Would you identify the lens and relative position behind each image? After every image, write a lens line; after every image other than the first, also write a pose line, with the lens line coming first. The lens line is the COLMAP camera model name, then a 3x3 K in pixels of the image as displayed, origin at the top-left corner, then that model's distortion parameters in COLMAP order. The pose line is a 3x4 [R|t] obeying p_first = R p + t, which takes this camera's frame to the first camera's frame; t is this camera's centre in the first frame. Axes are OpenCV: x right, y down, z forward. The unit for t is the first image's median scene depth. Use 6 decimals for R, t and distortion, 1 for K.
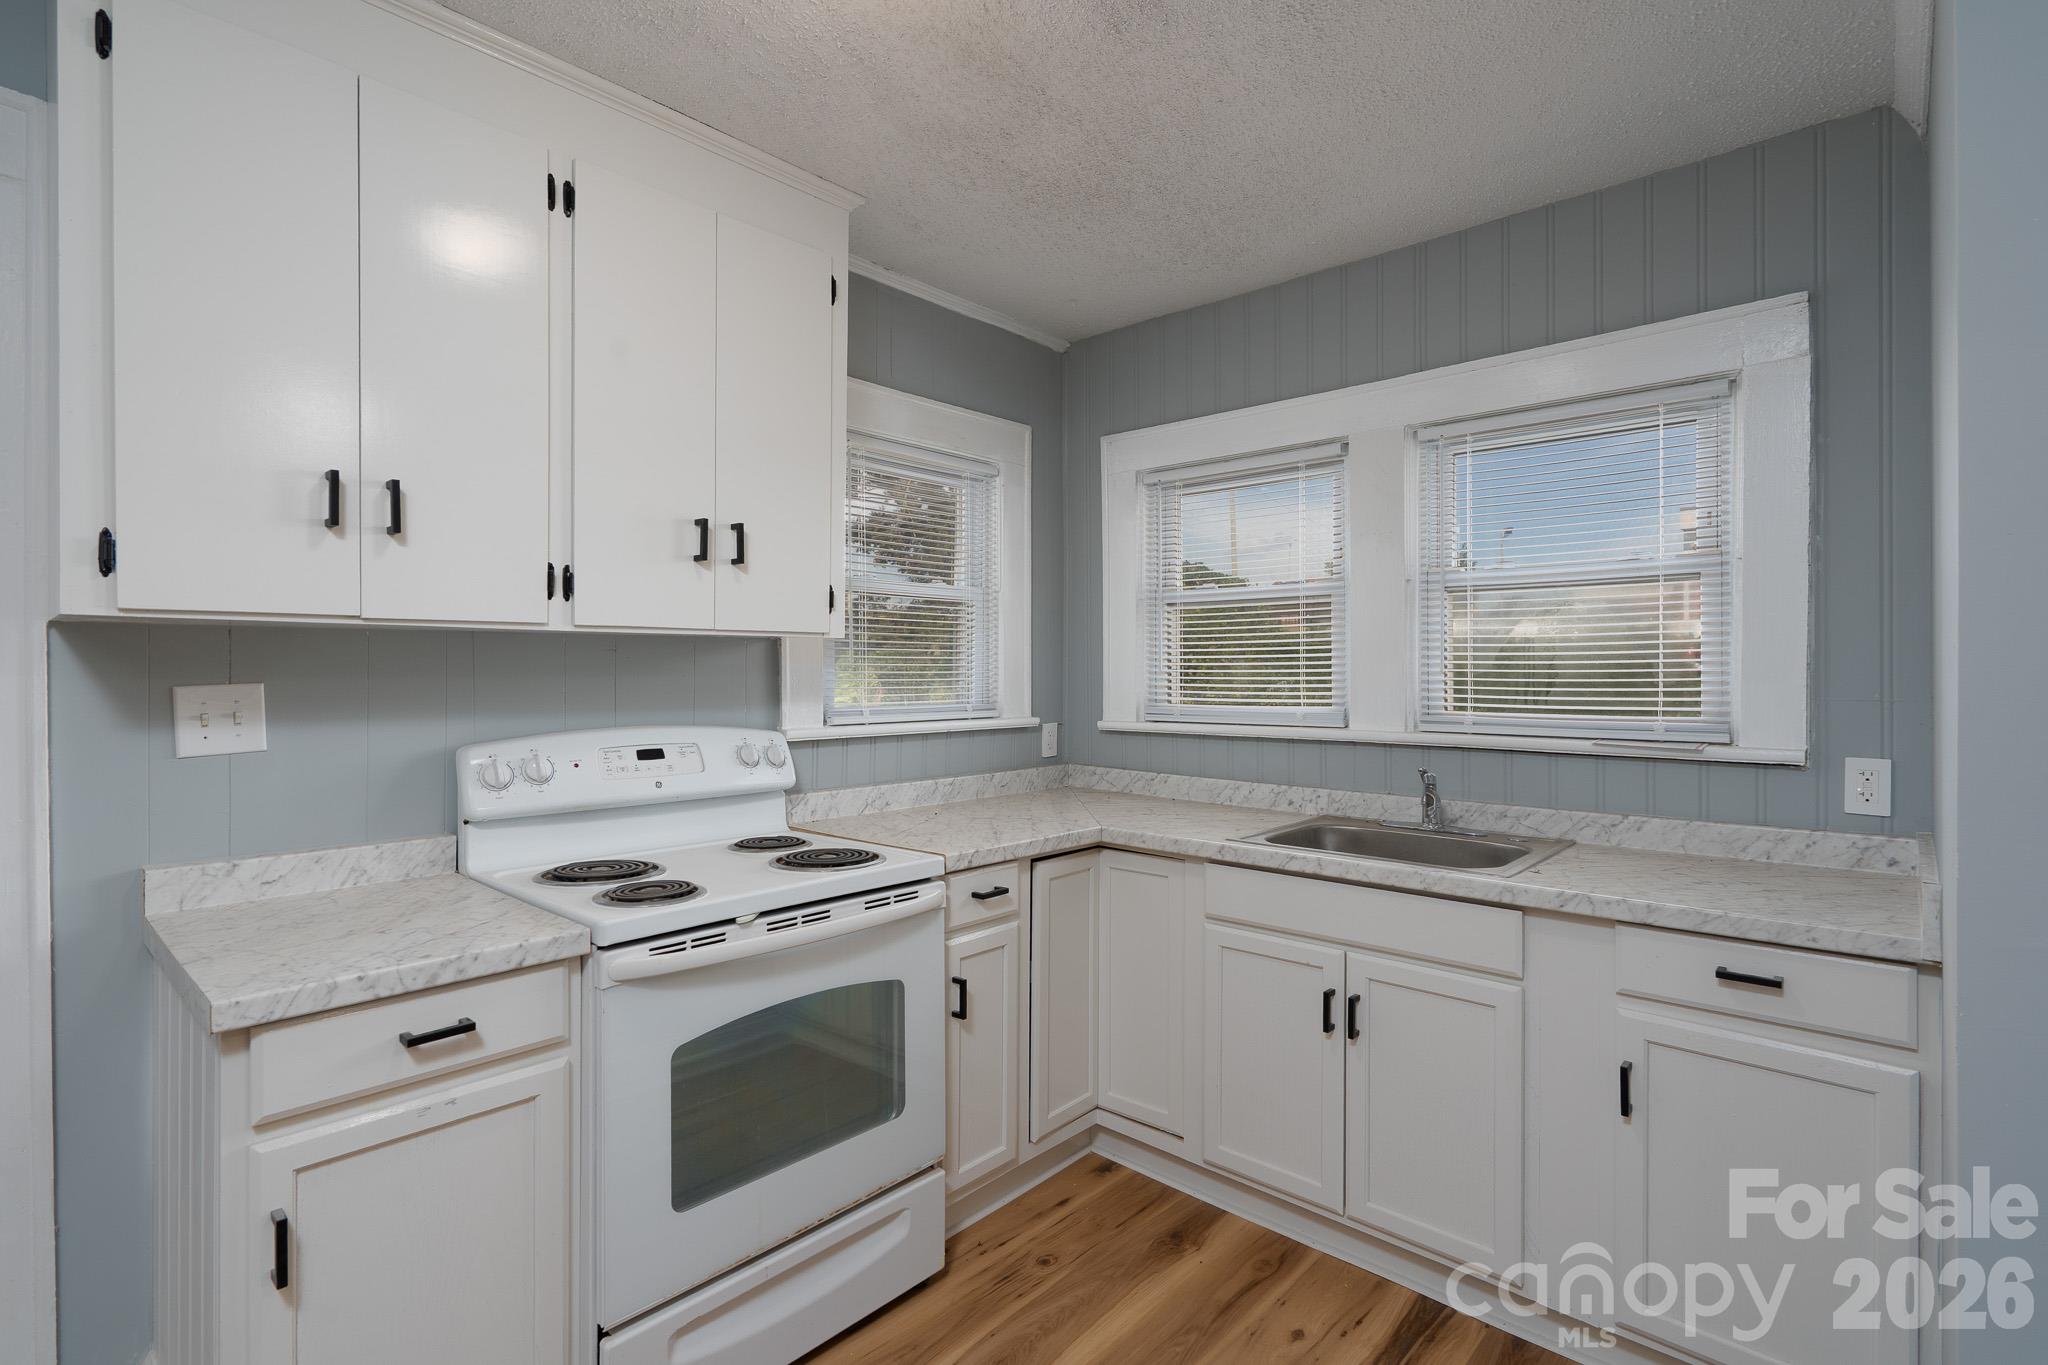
lens RADIAL K [[968.7, 0, 1024.0], [0, 968.7, 682.5], [0, 0, 1]] dist [-0.001425, -0.000888]
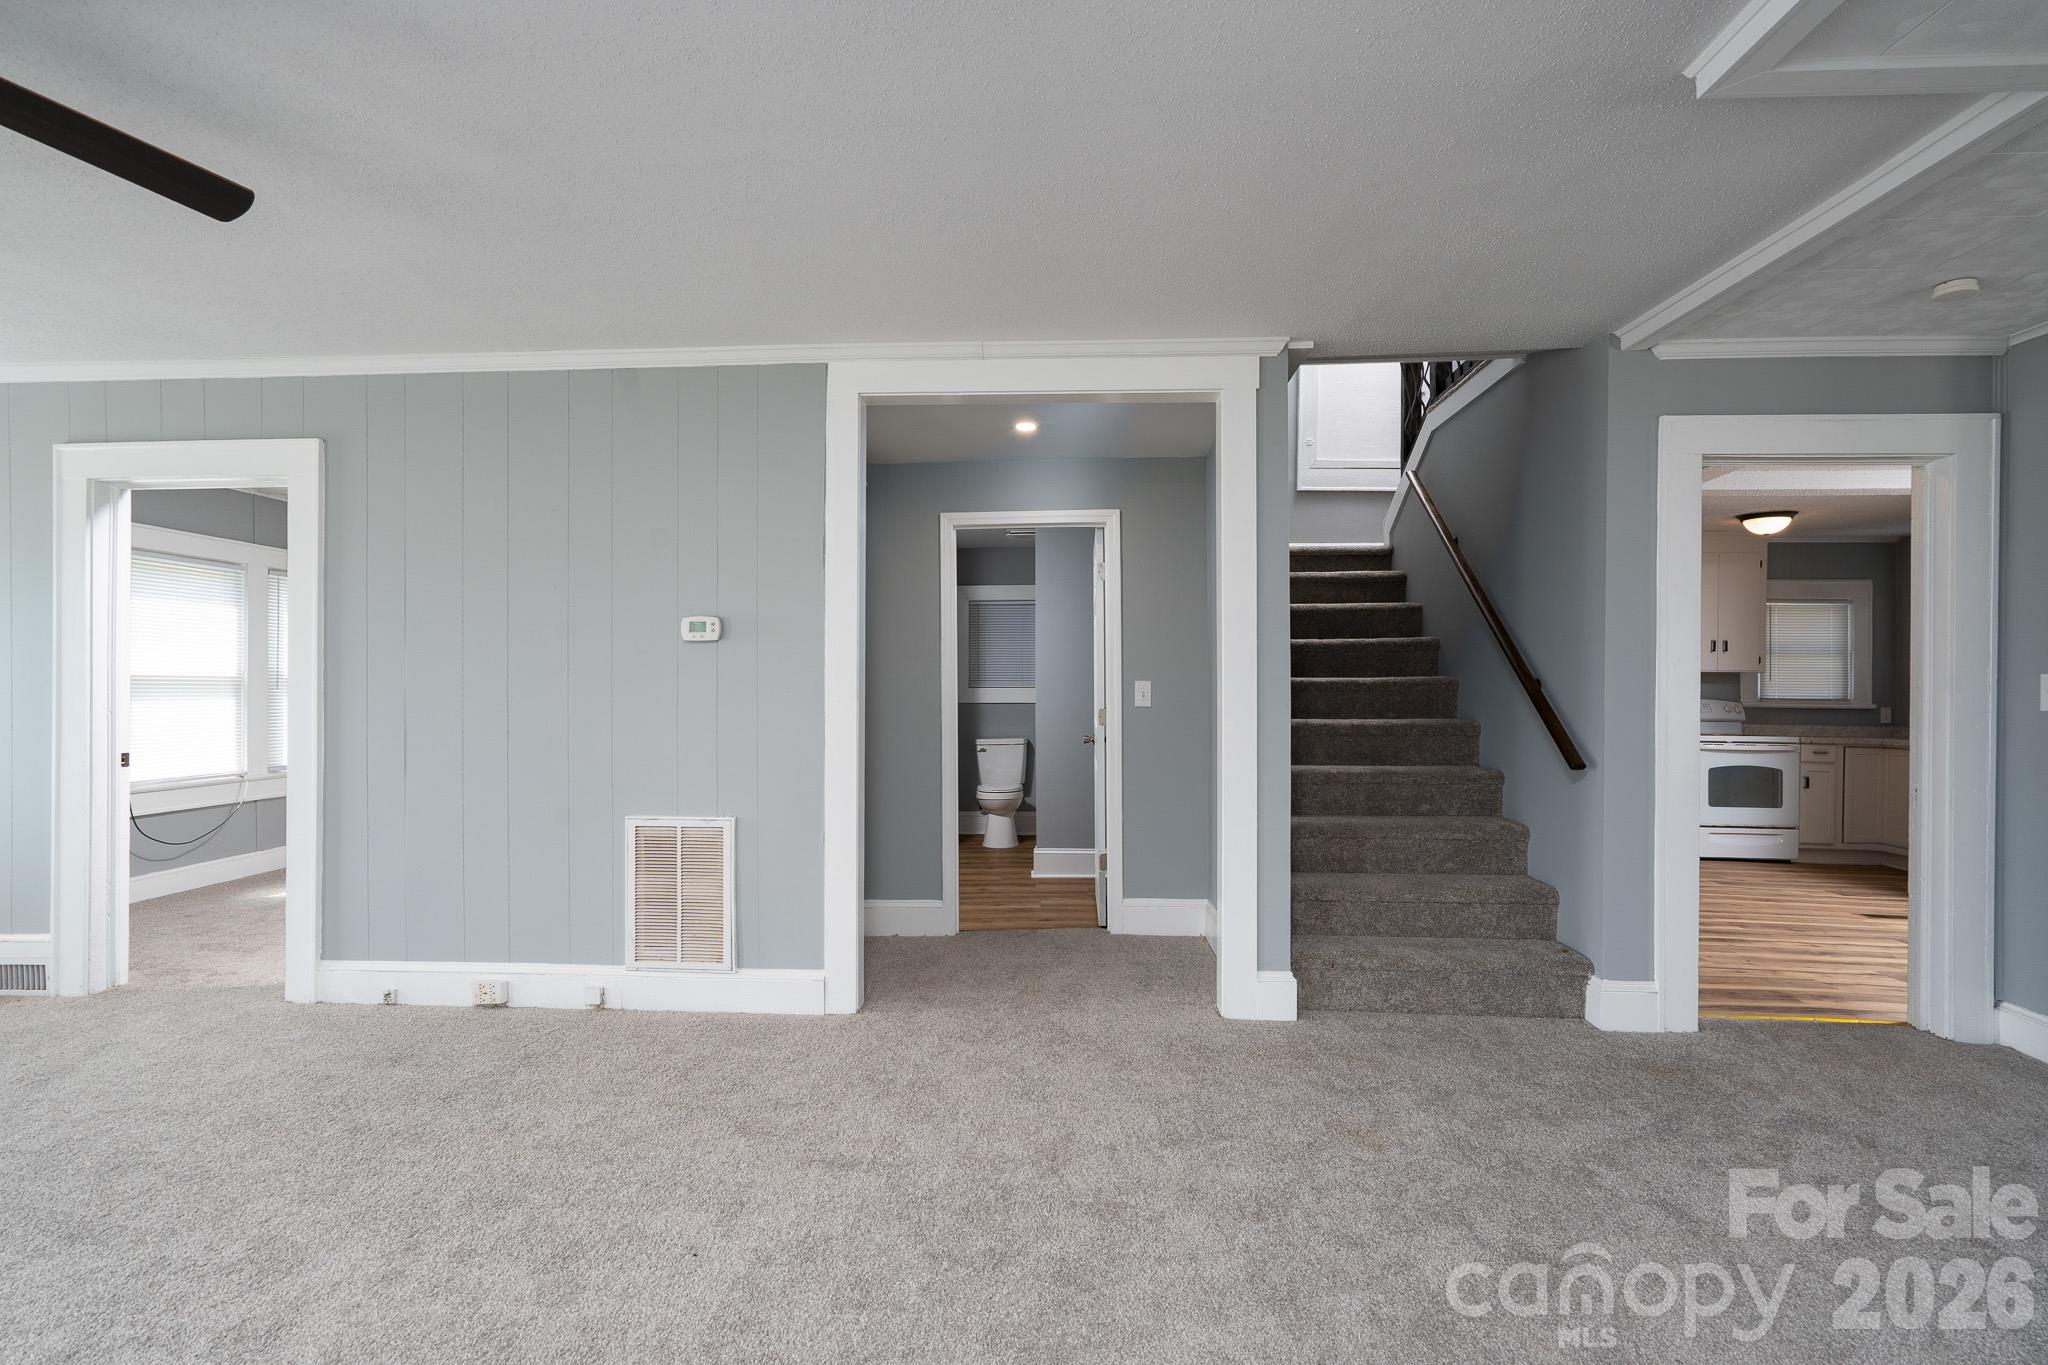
lens RADIAL K [[968.7, 0, 1024.0], [0, 968.7, 682.5], [0, 0, 1]] dist [-0.001425, -0.000888]
pose [[0.622873, -0.000245, -0.782323, 0.802599], [-0.012802, 0.999863, -0.010505, 0.046015], [0.782218, 0.016559, 0.622784, -2.951147]]
